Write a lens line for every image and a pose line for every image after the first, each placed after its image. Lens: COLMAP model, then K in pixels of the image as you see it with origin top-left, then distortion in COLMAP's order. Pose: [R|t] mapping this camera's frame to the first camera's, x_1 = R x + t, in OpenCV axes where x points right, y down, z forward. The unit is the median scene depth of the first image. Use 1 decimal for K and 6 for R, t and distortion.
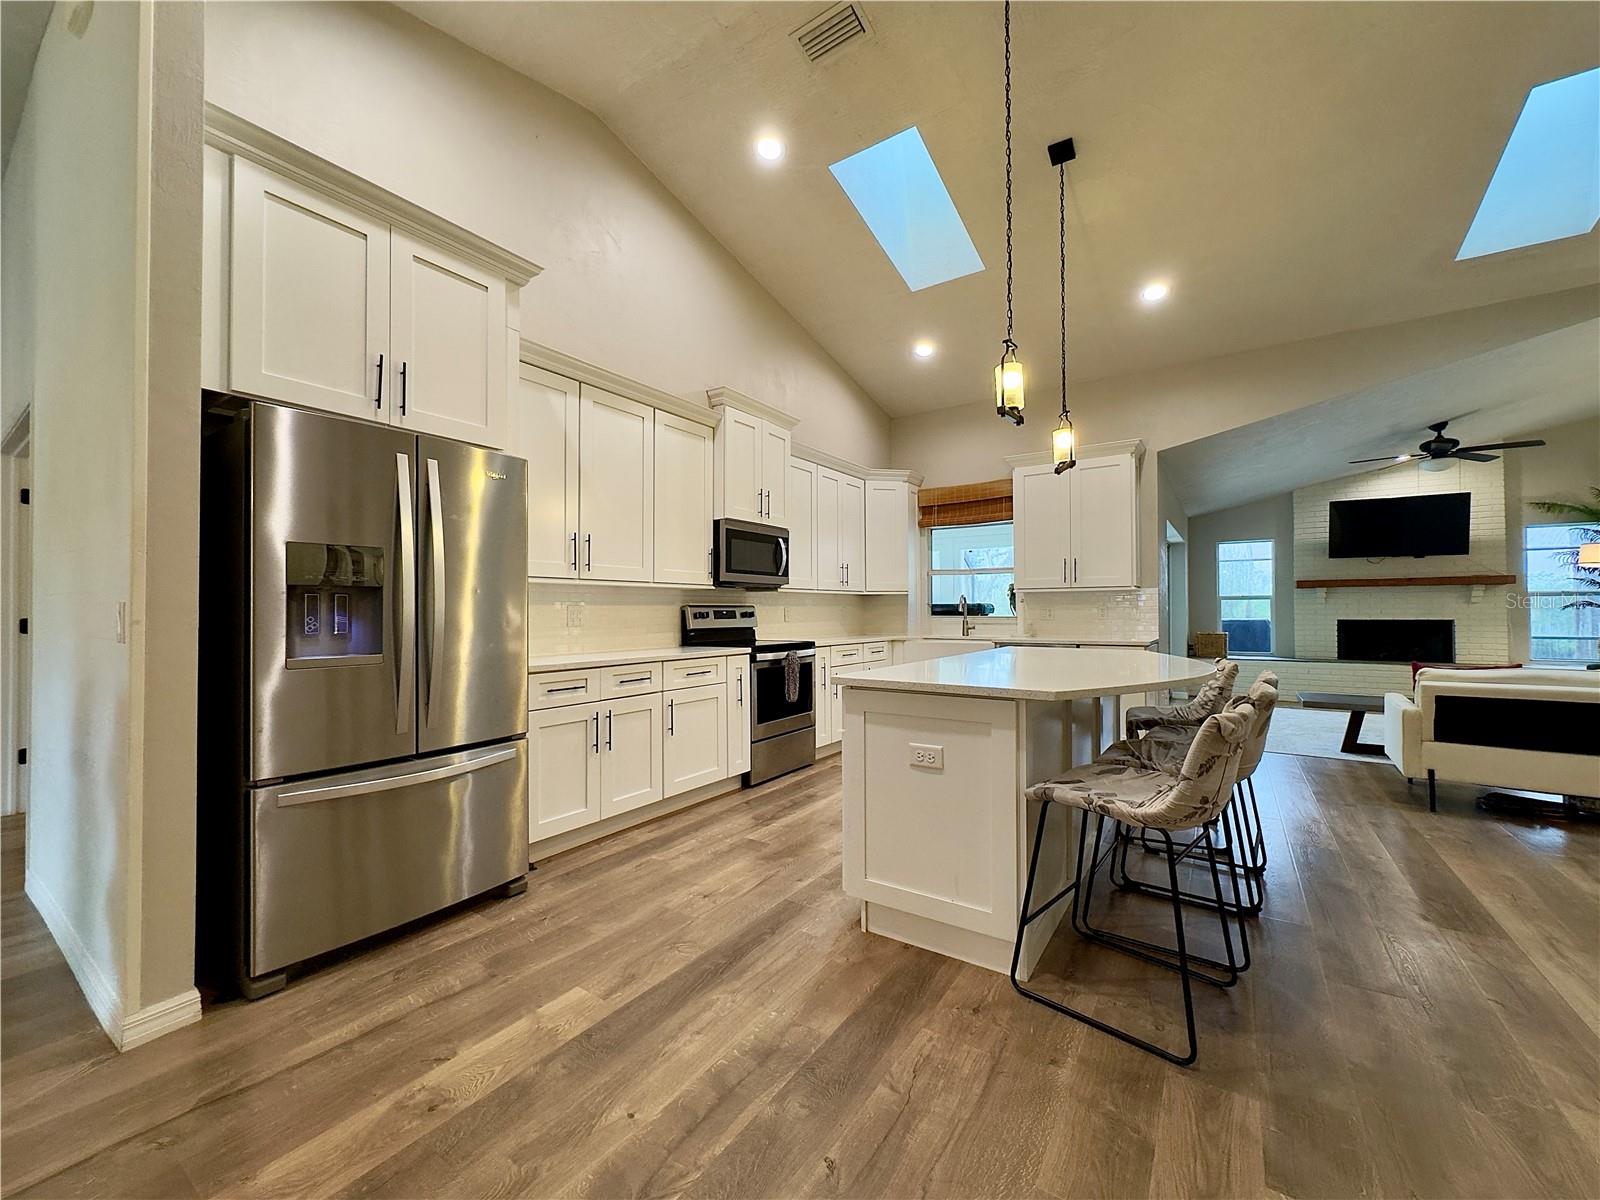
lens RADIAL K [[635.1, 0, 797.2], [0, 635.1, 604.0], [0, 0, 1]] dist [-0.004422, -0.000094]
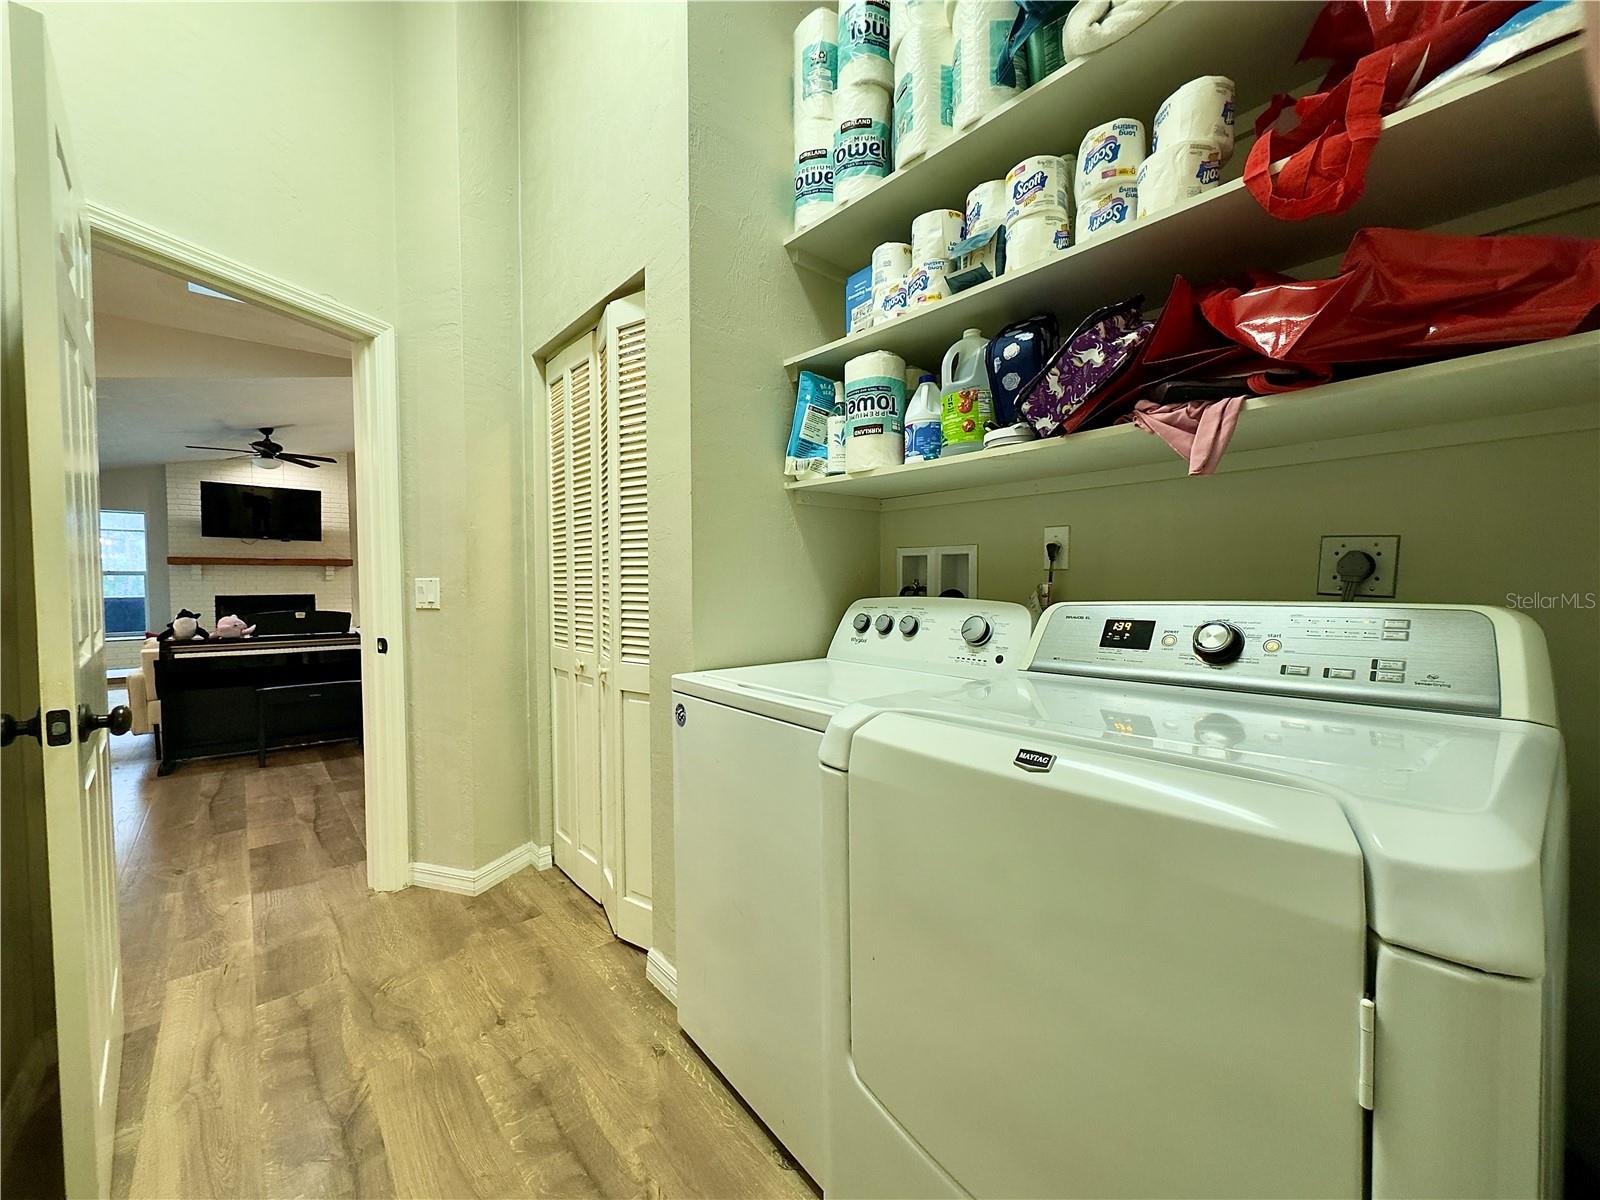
lens RADIAL K [[635.1, 0, 802.2], [0, 635.1, 600.7], [0, 0, 1]] dist [-0.004422, -0.000094]
pose [[0.242258, -0.023115, 0.969936, 0.078714], [-0.005956, 0.999662, 0.025311, 0.001030], [-0.970194, -0.011909, 0.242038, -0.209505]]
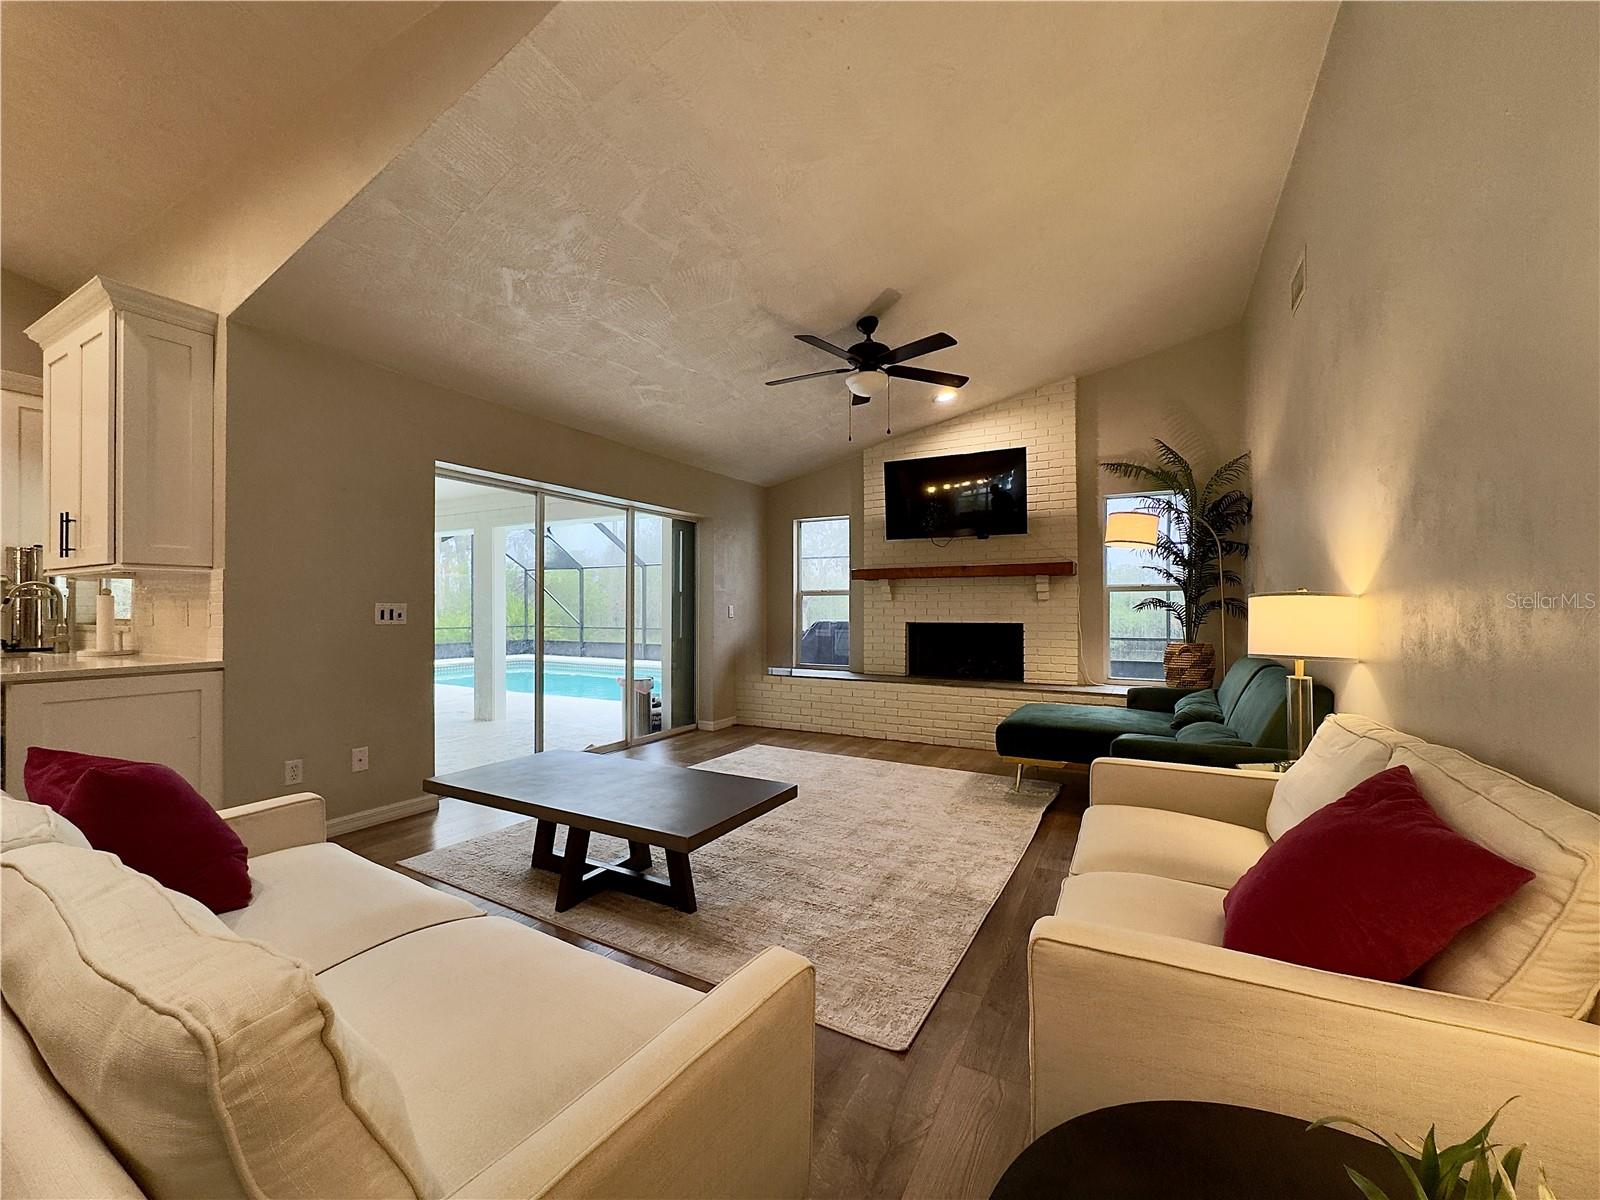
lens RADIAL K [[635.1, 0, 794.7], [0, 635.1, 607.1], [0, 0, 1]] dist [-0.004422, -0.000094]
pose [[0.995372, 0.006092, 0.095904, 0.695343], [-0.006814, 0.999951, 0.007205, 0.002417], [-0.095855, -0.007825, 0.995365, 0.285326]]
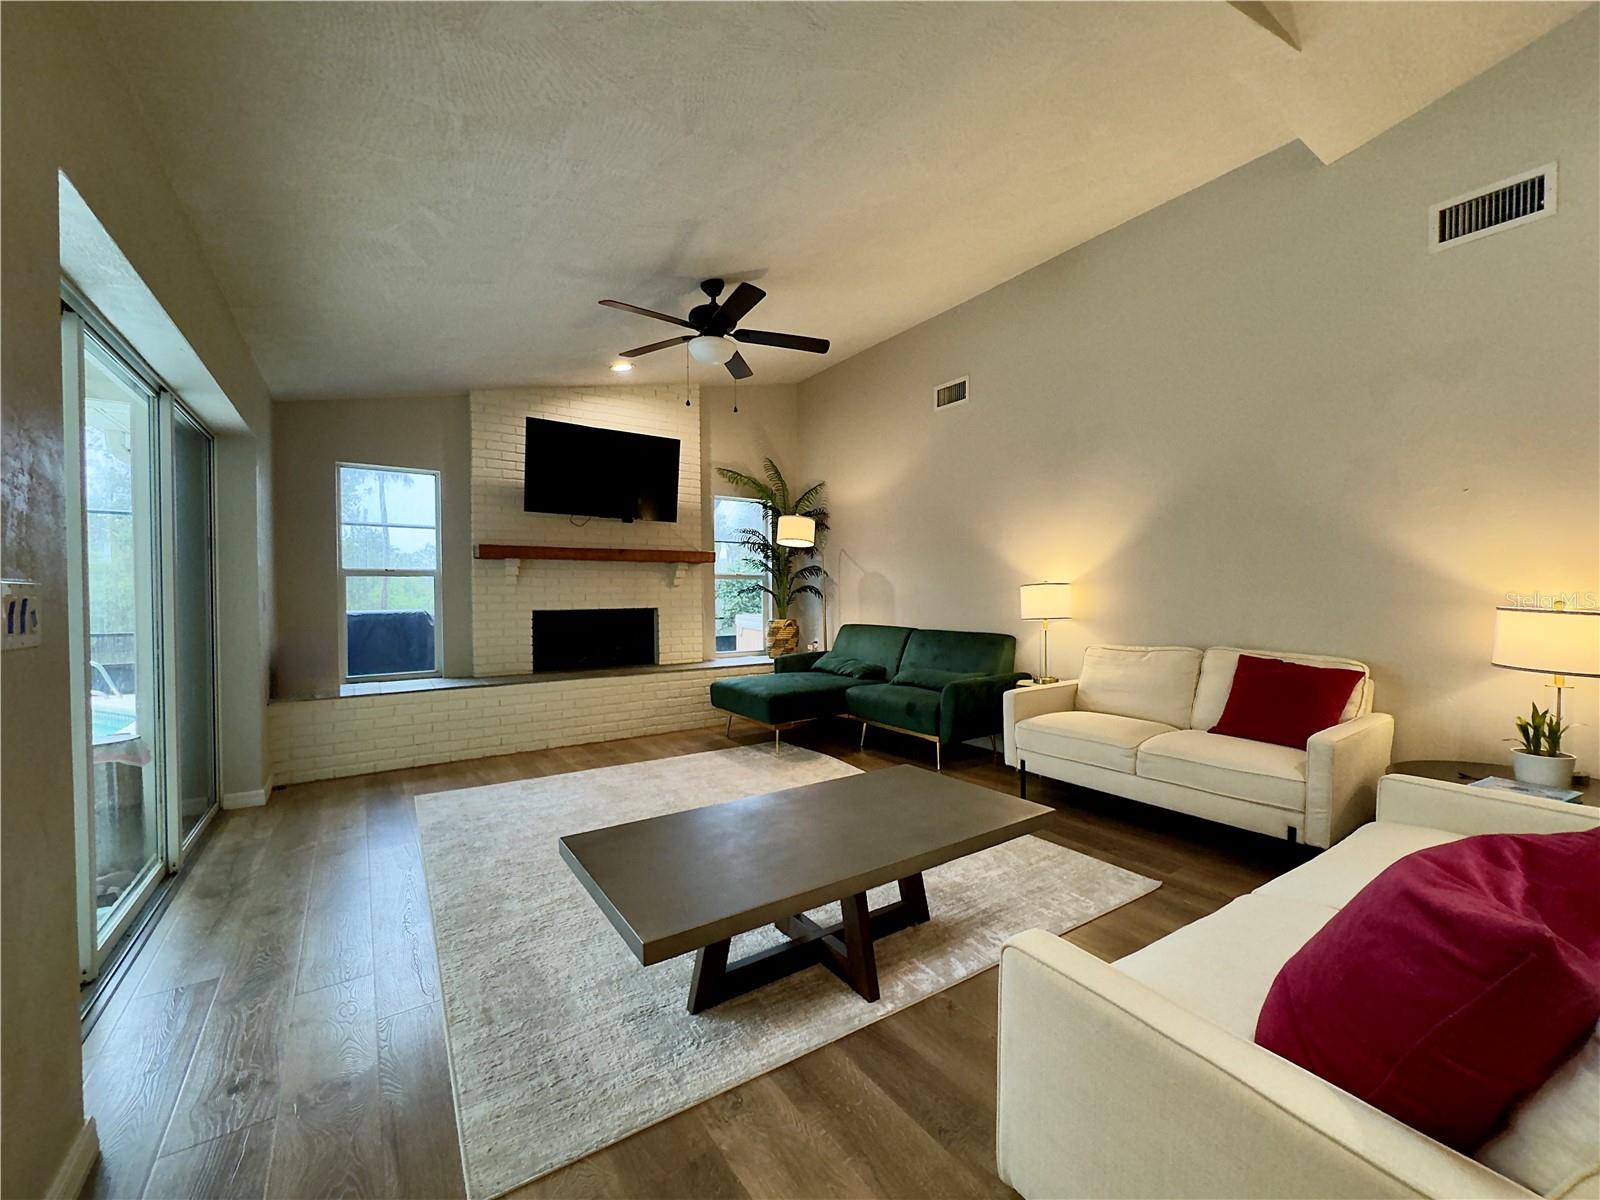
lens RADIAL K [[635.1, 0, 801.7], [0, 635.1, 605.1], [0, 0, 1]] dist [-0.004422, -0.000094]
pose [[0.361462, -0.013050, 0.932296, 0.382412], [-0.007825, 0.999824, 0.017029, 0.006936], [-0.932354, -0.013450, 0.361296, 0.554112]]
